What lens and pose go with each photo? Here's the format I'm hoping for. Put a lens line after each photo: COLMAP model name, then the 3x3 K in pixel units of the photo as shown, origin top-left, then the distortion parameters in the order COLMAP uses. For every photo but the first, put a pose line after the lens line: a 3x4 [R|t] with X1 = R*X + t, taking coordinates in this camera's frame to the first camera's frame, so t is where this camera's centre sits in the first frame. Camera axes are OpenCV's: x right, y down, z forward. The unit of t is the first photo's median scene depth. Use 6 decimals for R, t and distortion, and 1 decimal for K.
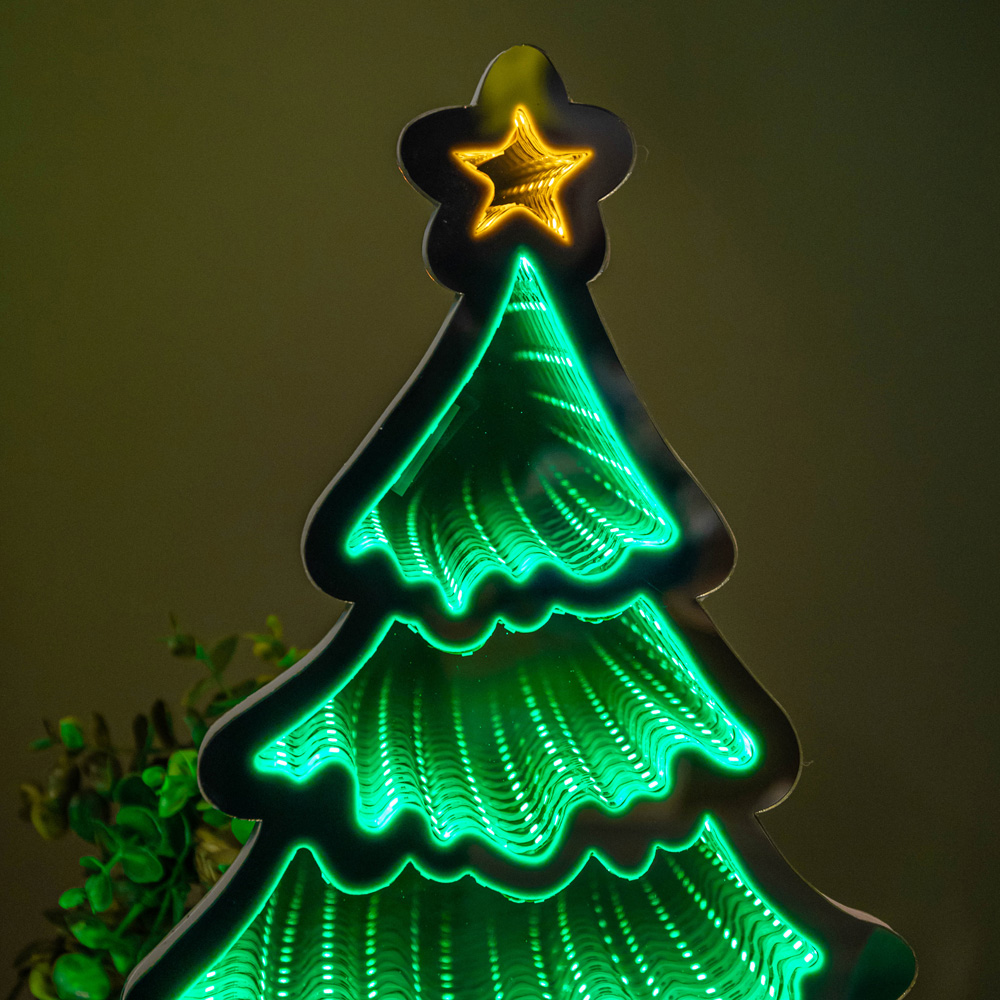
lens RADIAL K [[2030.5, 0, 577.7], [0, 2030.5, 501.2], [0, 0, 1]] dist [0.007289, 0.083368]
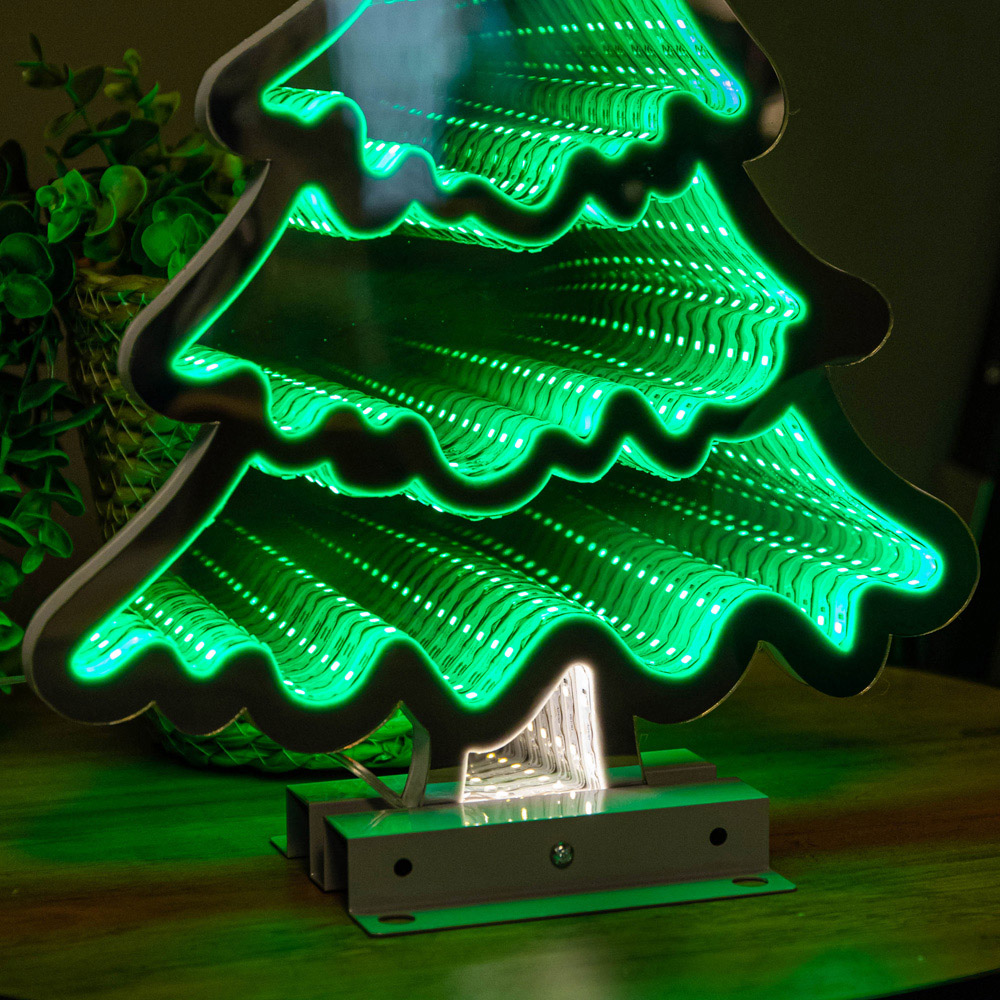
lens RADIAL K [[2758.5, 0, 500.0], [0, 2758.5, 500.0], [0, 0, 1]] dist [0.025731, -0.413570]
pose [[0.981455, -0.026329, 0.189877, -0.296877], [0.011670, 0.996892, 0.077913, 0.213171], [-0.191338, -0.074252, 0.978712, -0.331439]]
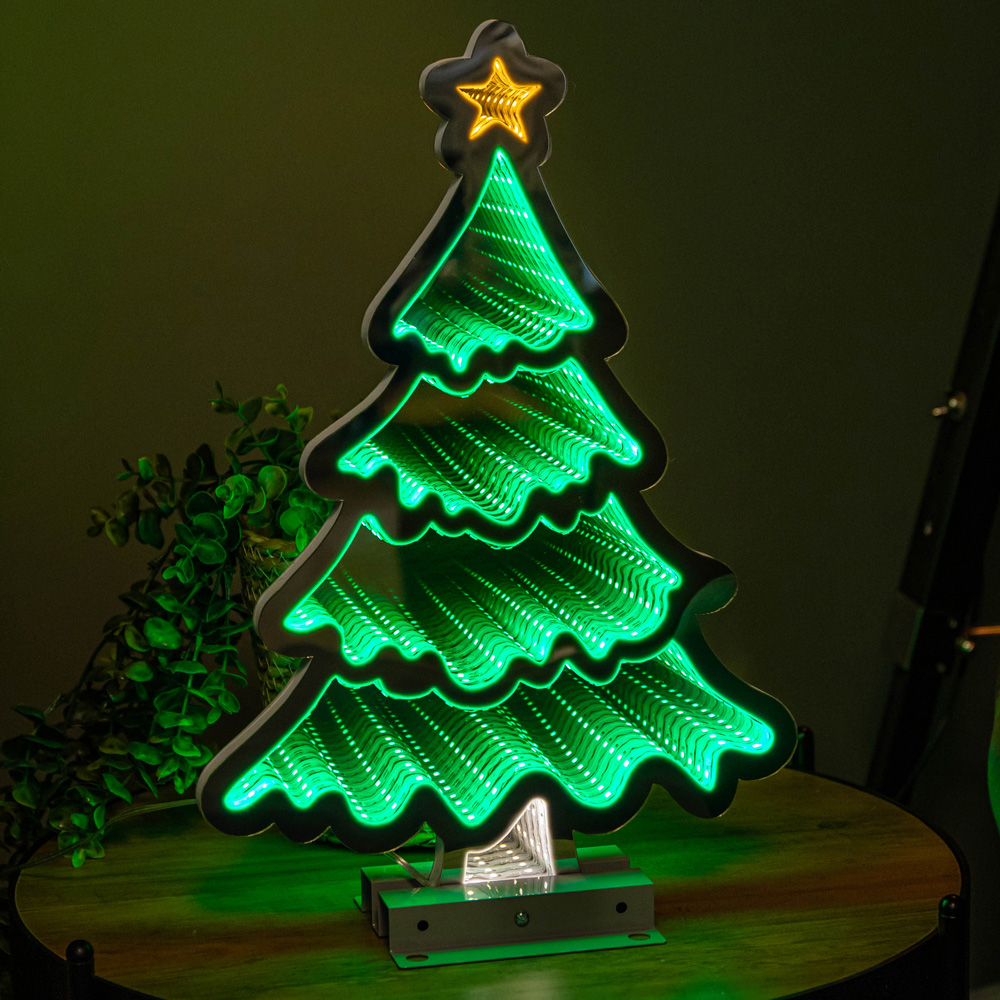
lens RADIAL K [[2398.3, 0, 500.0], [0, 2398.3, 500.0], [0, 0, 1]] dist [-0.001822, 0.359490]
pose [[0.994793, -0.022024, 0.099509, -0.216738], [0.013298, 0.996074, 0.087523, -0.009735], [-0.101046, -0.085744, 0.991180, -0.900579]]
